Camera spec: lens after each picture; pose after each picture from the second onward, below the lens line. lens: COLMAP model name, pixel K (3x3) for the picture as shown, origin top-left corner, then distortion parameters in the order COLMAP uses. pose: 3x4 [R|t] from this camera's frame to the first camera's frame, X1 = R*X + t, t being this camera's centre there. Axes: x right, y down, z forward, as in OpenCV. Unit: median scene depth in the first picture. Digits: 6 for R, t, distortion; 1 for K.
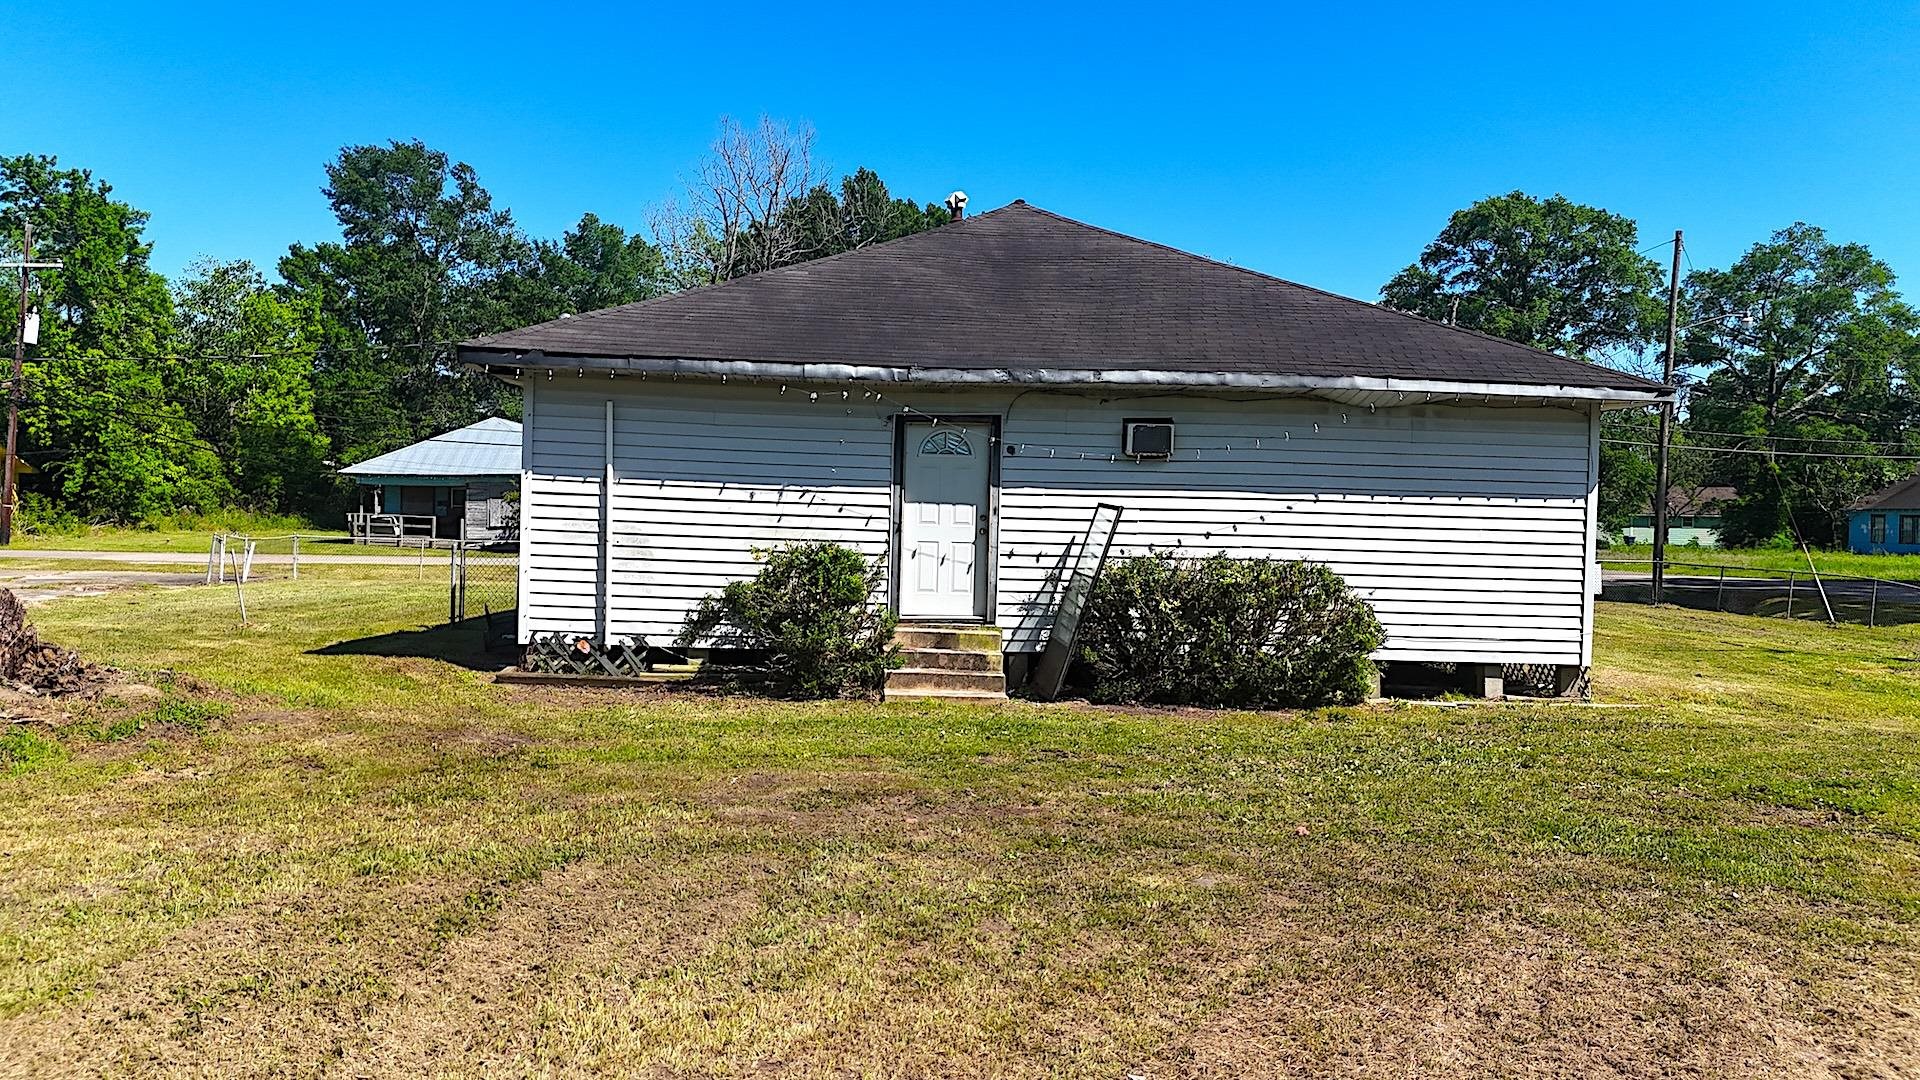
lens RADIAL K [[1409.3, 0, 956.9], [0, 1409.3, 536.8], [0, 0, 1]] dist [0.079761, -0.088116]
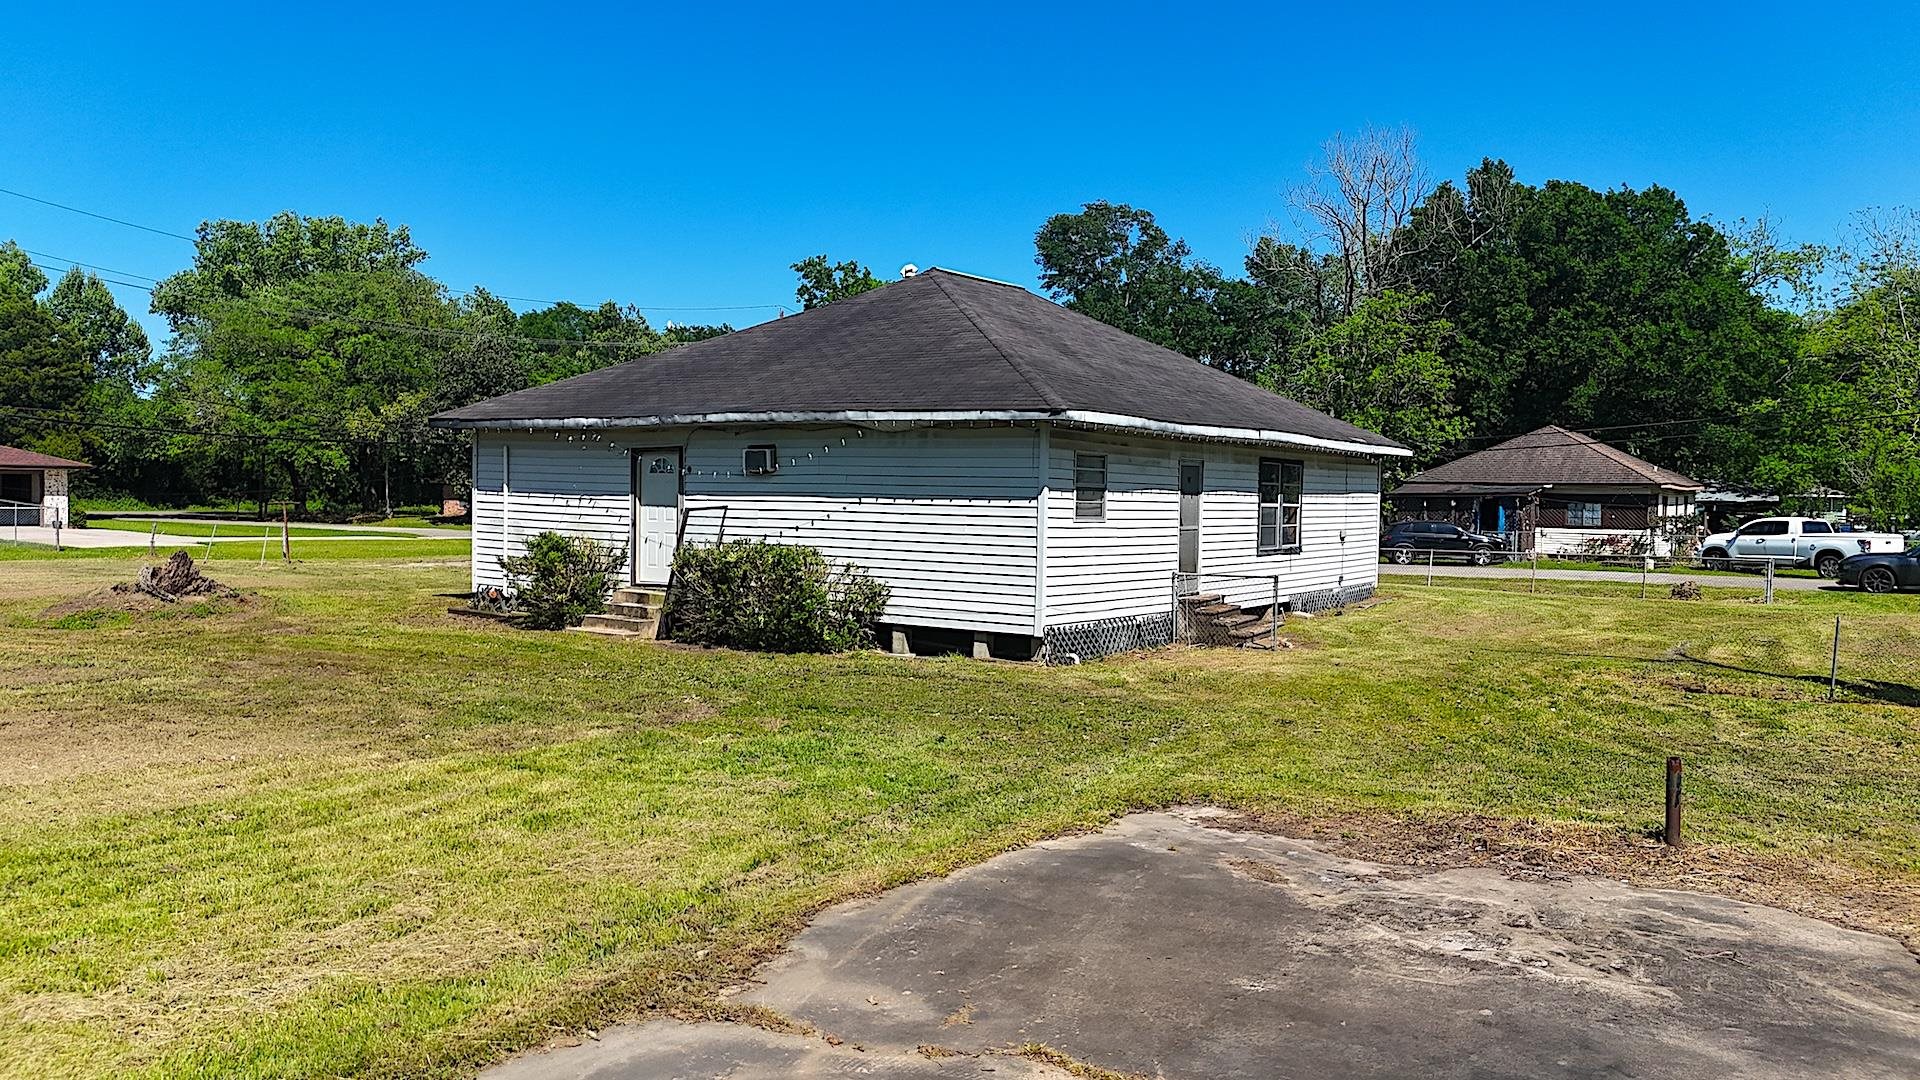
lens RADIAL K [[1409.3, 0, 971.2], [0, 1409.3, 540.0], [0, 0, 1]] dist [0.079761, -0.088116]
pose [[0.804745, 0.007607, -0.593572, 1.140890], [-0.006840, 0.999970, 0.003541, 0.004095], [0.593581, 0.001210, 0.804773, -0.007305]]
